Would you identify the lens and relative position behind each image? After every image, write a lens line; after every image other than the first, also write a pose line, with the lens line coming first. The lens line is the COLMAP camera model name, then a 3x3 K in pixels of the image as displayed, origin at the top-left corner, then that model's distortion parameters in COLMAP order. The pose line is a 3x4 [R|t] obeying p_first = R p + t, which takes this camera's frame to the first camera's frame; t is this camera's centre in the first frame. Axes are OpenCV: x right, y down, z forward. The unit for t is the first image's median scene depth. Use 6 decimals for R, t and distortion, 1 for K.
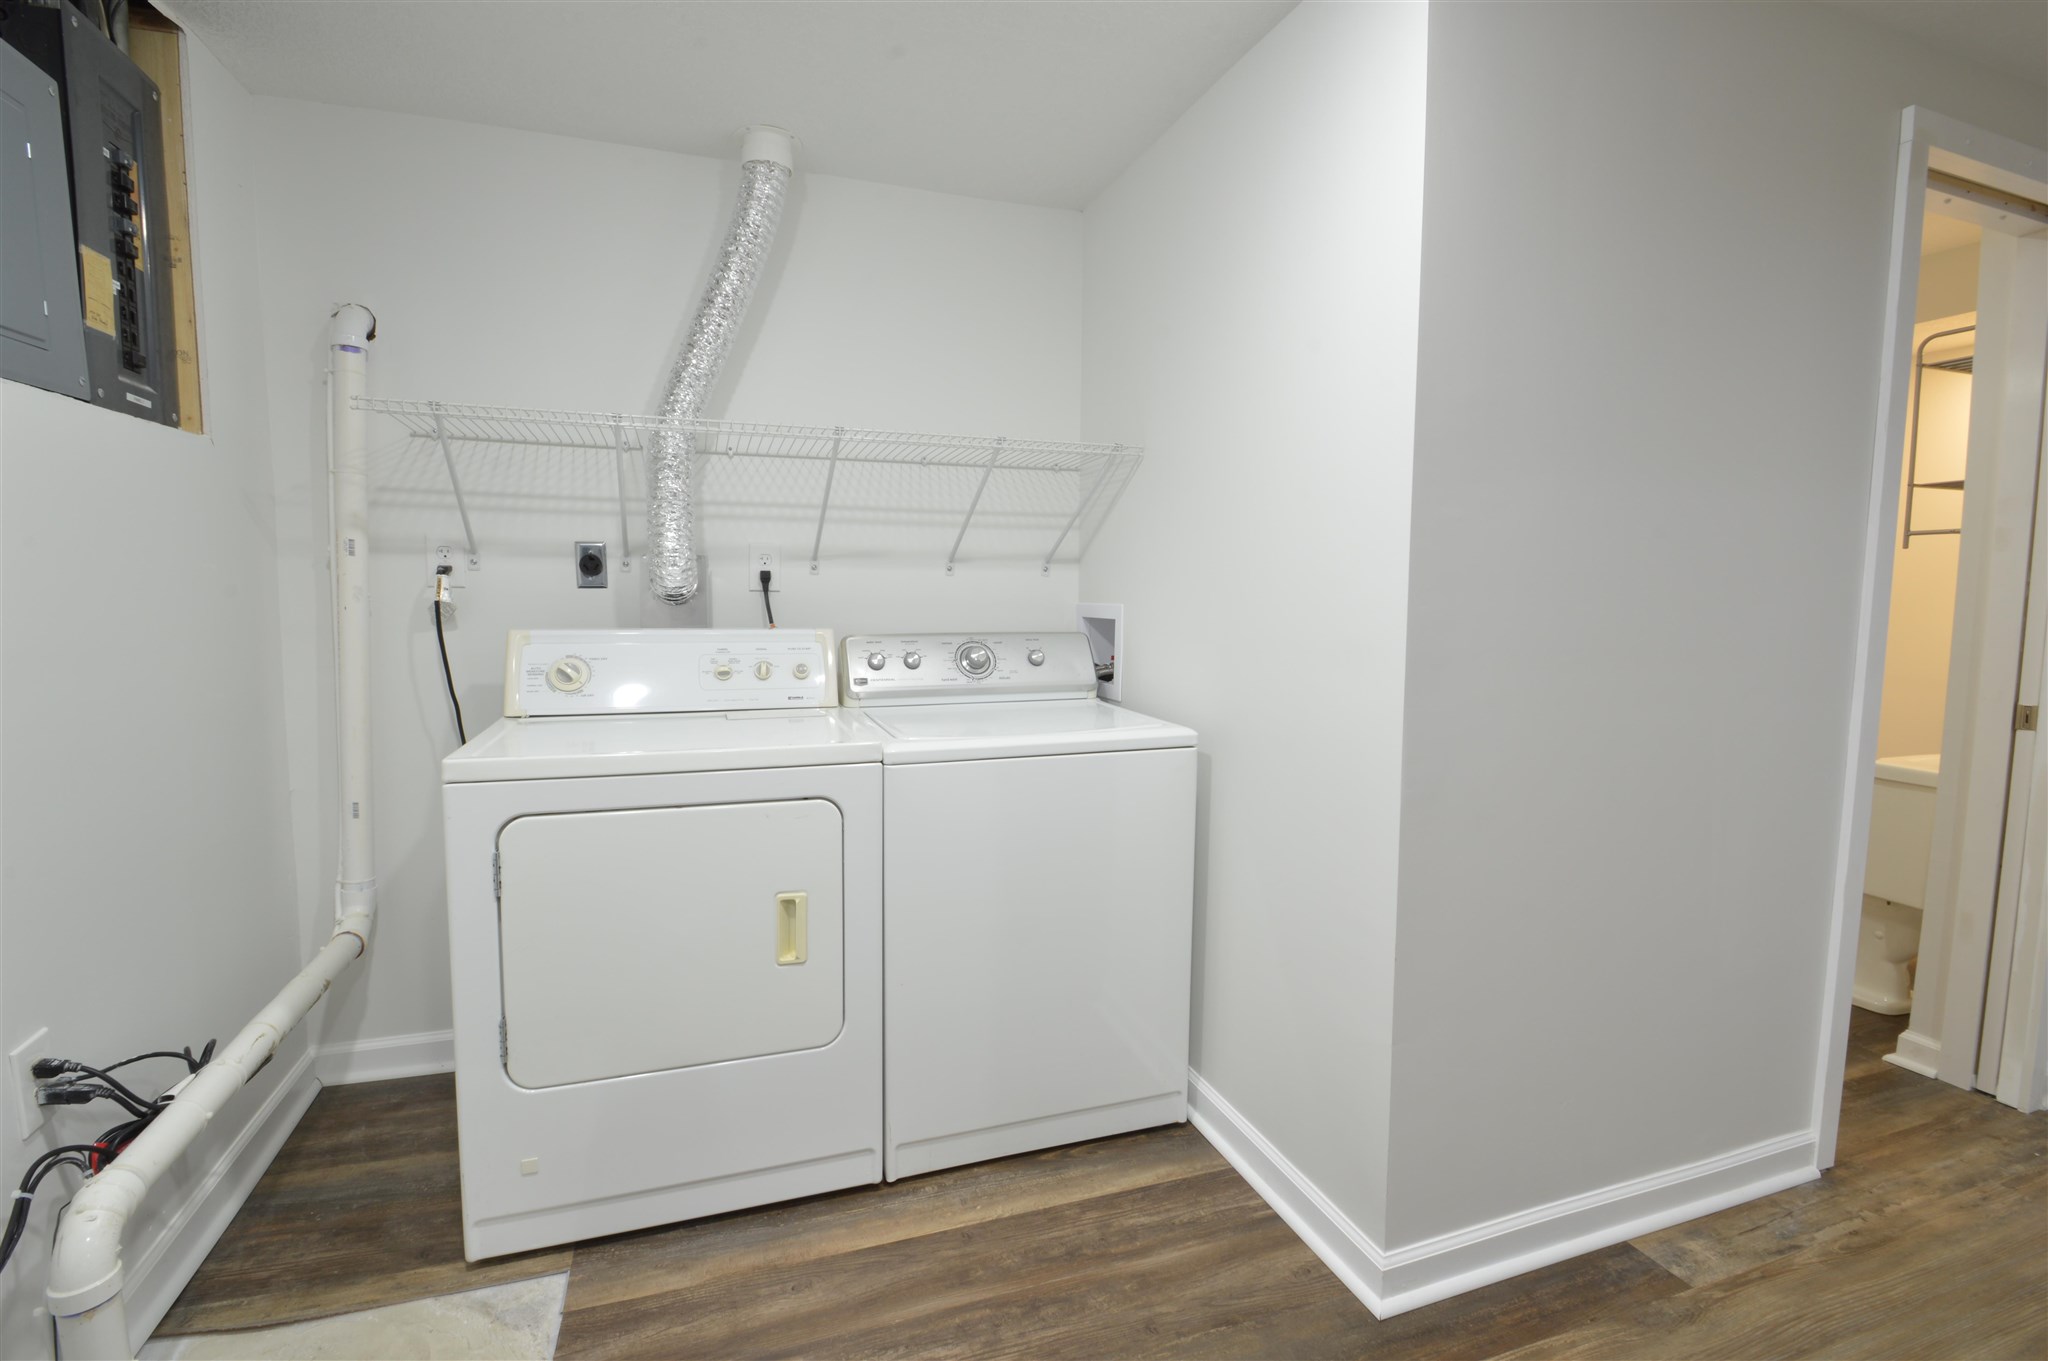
lens RADIAL K [[914.7, 0, 1001.6], [0, 914.7, 678.5], [0, 0, 1]] dist [0.007773, -0.014569]
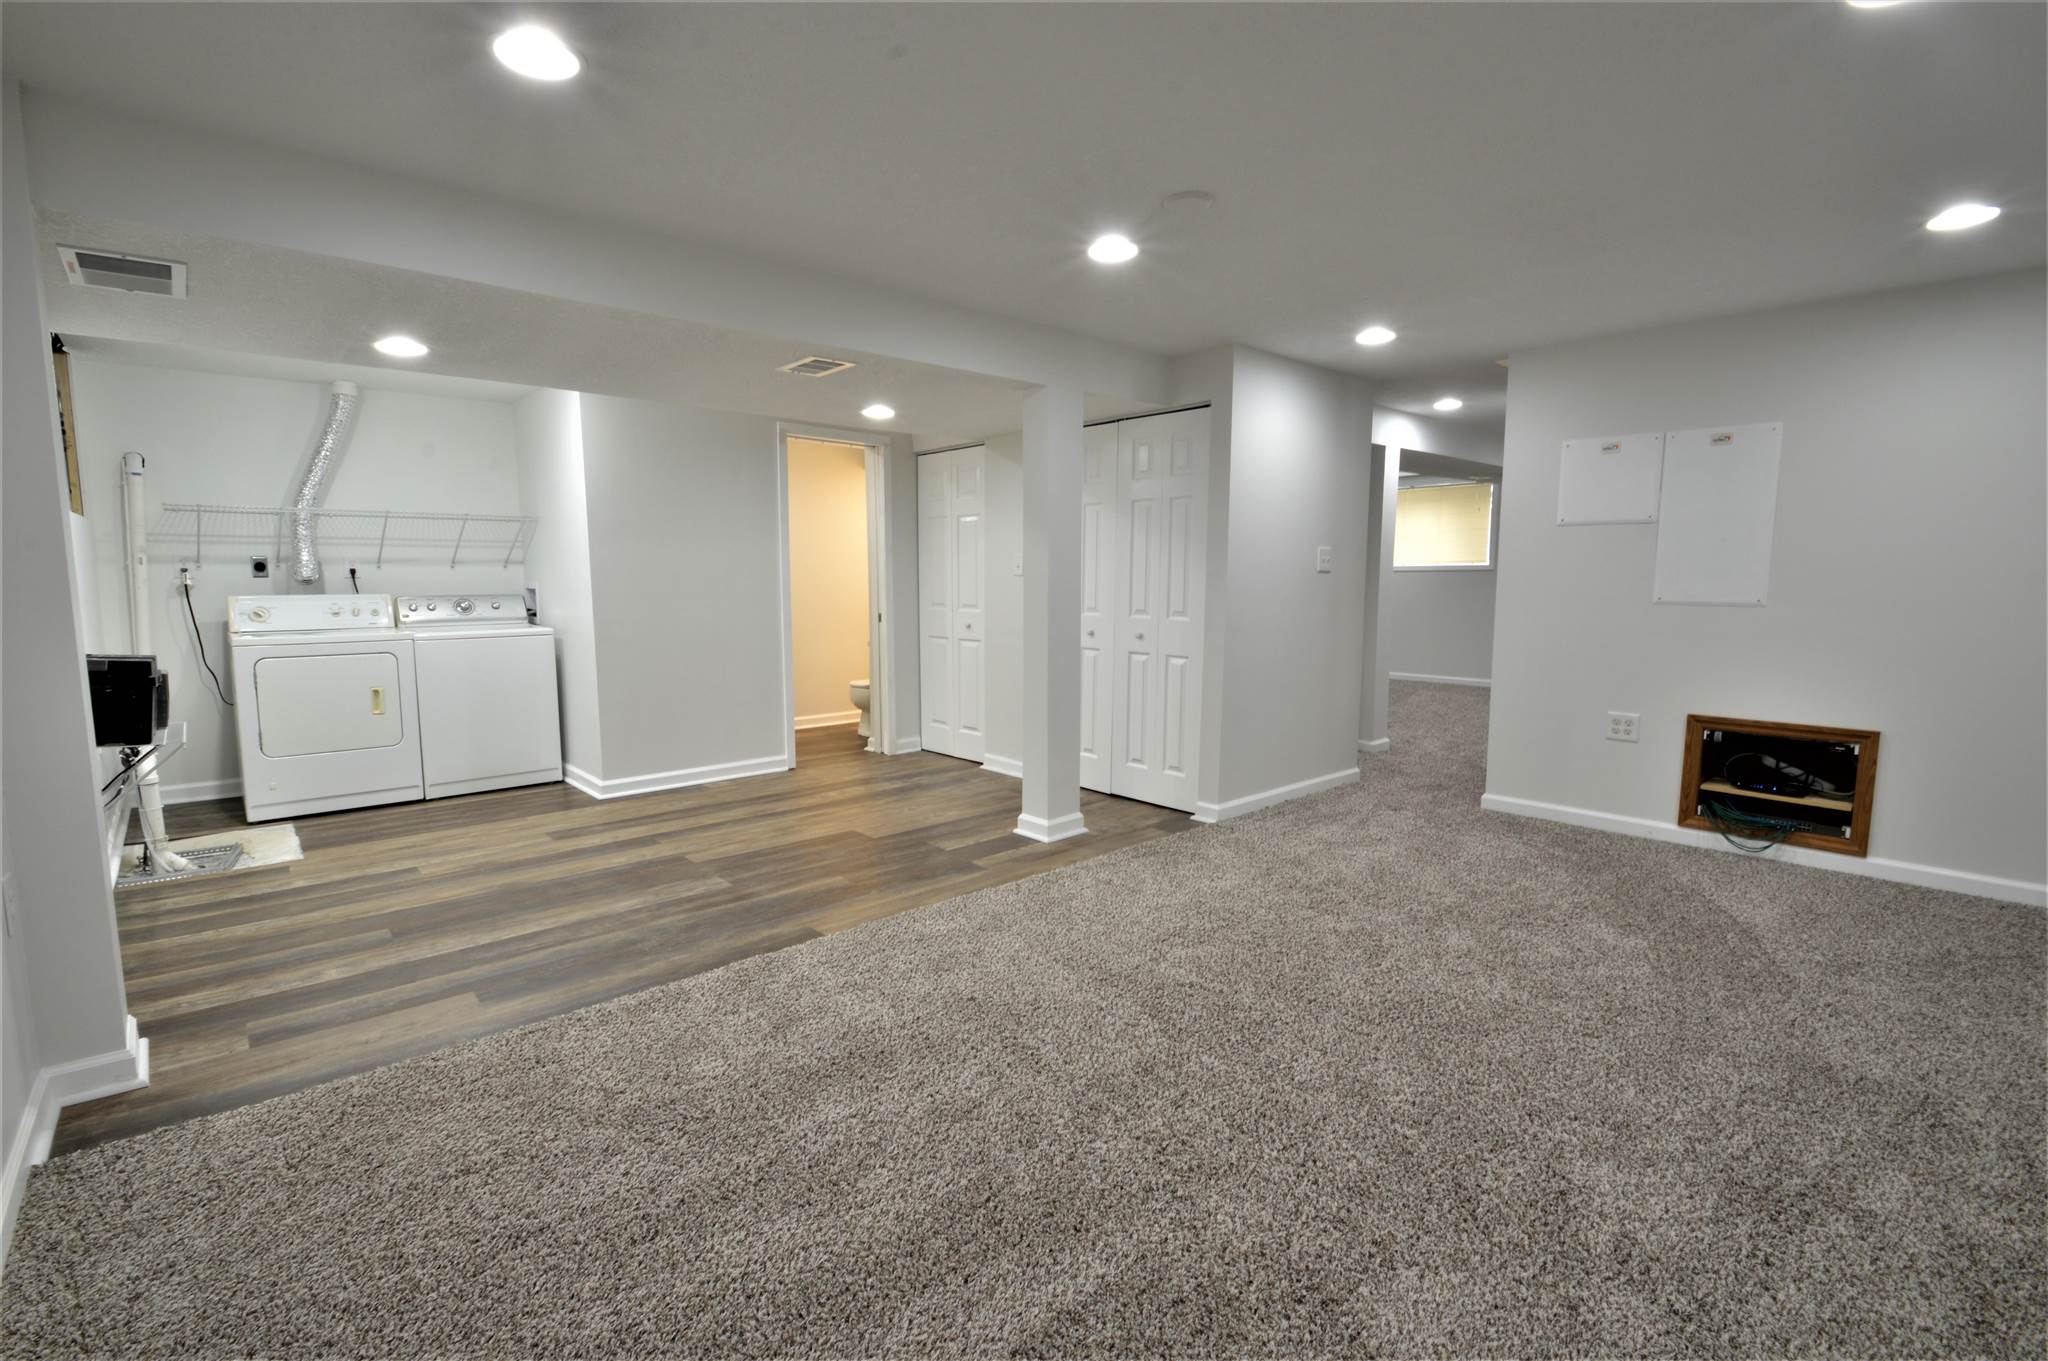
lens RADIAL K [[914.7, 0, 1001.6], [0, 914.7, 678.5], [0, 0, 1]] dist [0.007773, -0.014569]
pose [[0.922725, -0.053089, 0.381786, 0.351414], [0.046398, 0.998566, 0.026719, 0.171182], [-0.382657, -0.006940, 0.923864, -1.748712]]
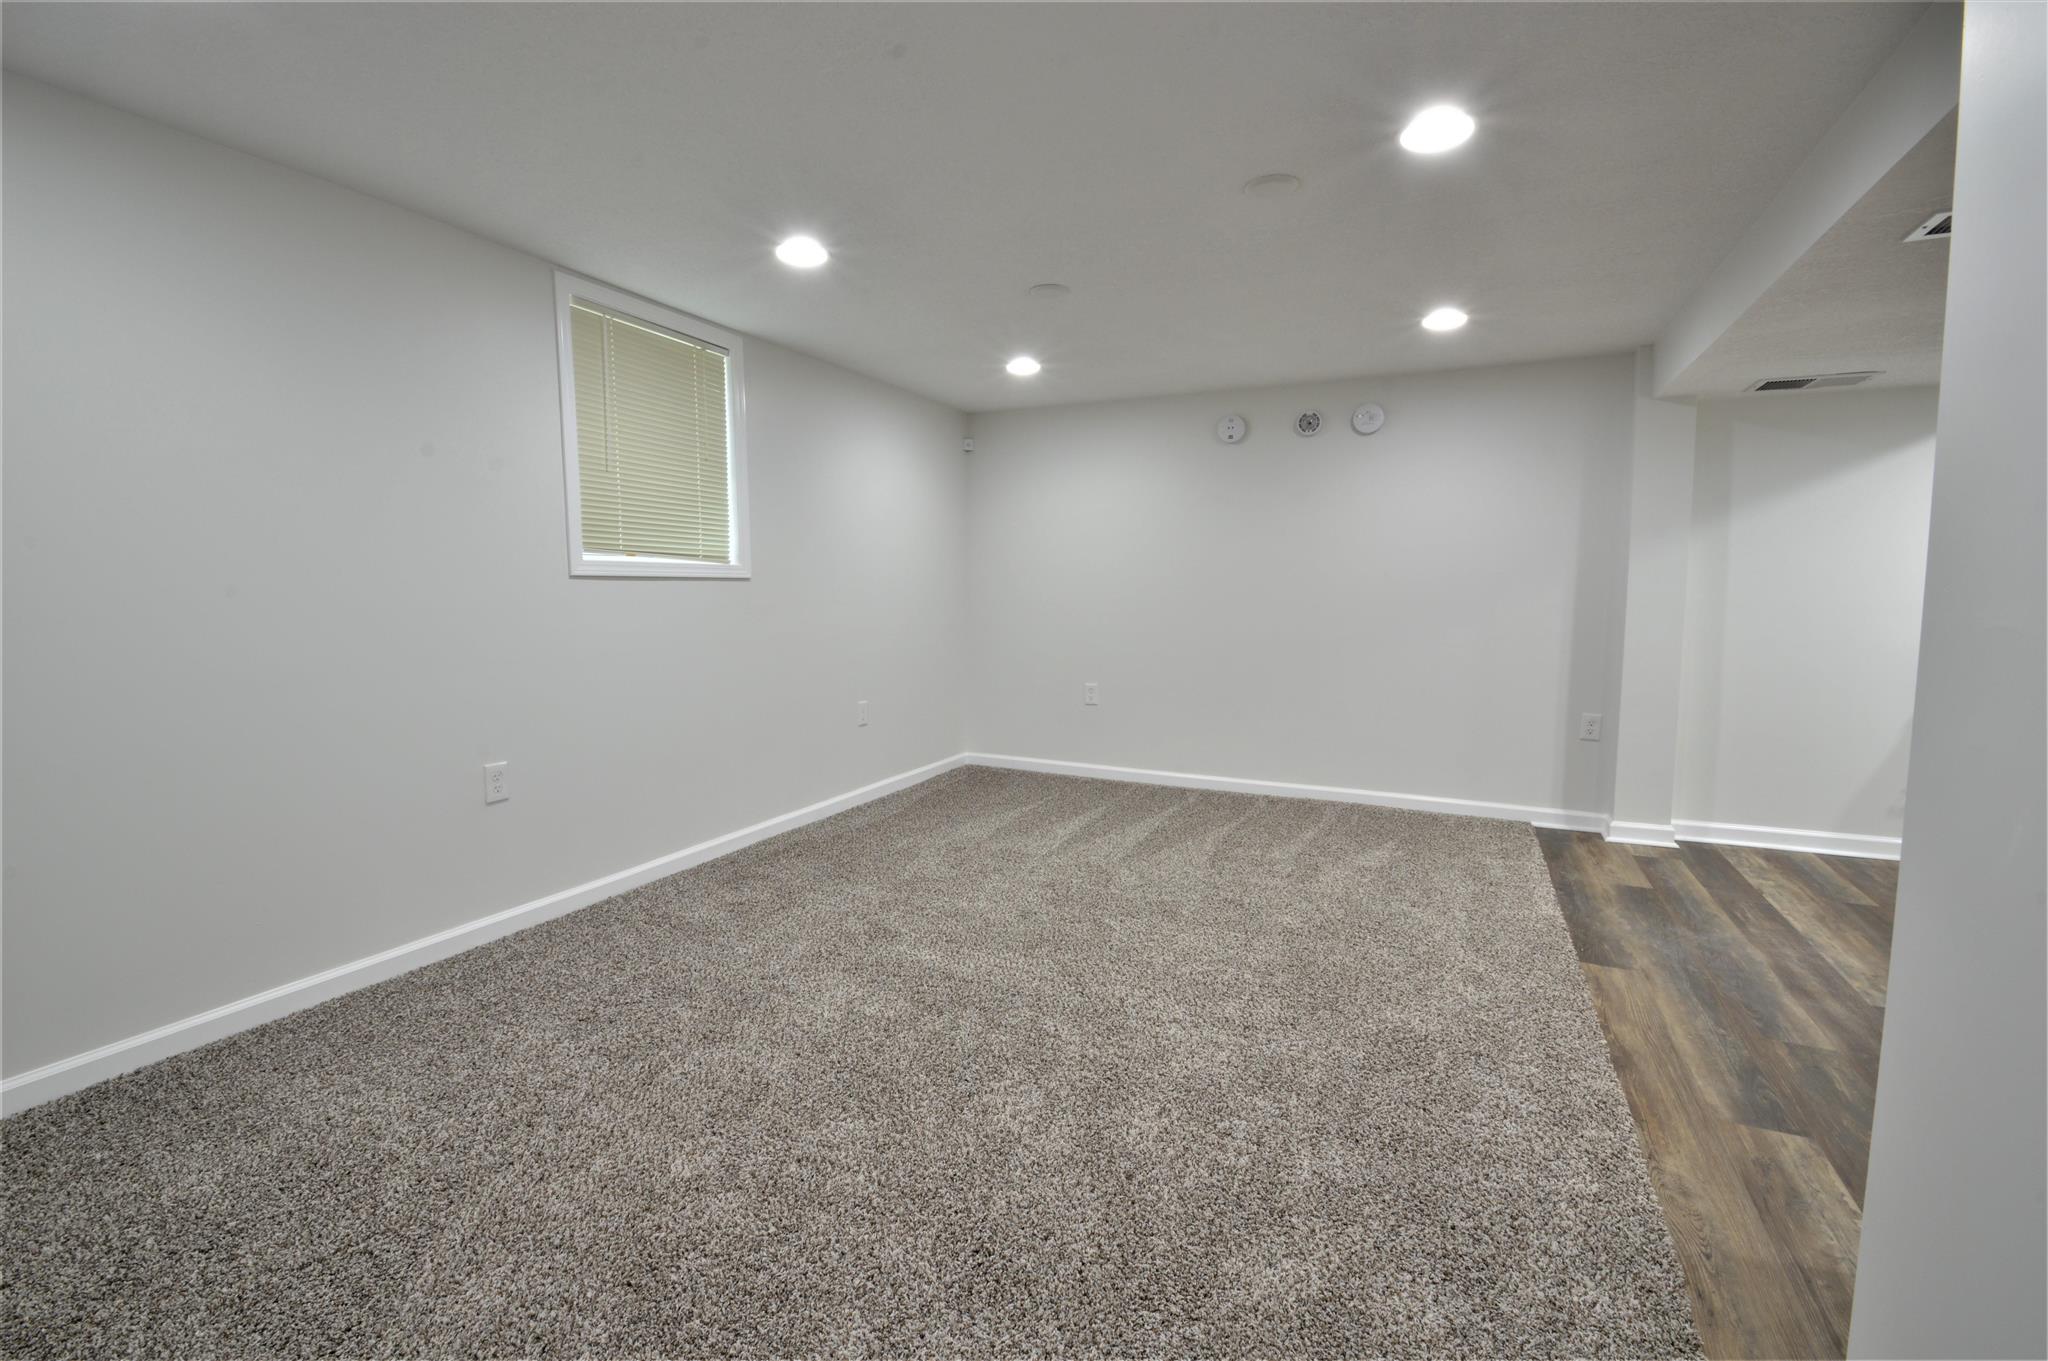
lens RADIAL K [[903.7, 0, 1025.2], [0, 903.7, 723.3], [0, 0, 1]] dist [0.003293, 0.000366]
pose [[-0.691438, 0.094701, -0.716202, 2.061125], [-0.078058, 0.975774, 0.204382, 0.048477], [0.718206, 0.197223, -0.667295, -0.160581]]
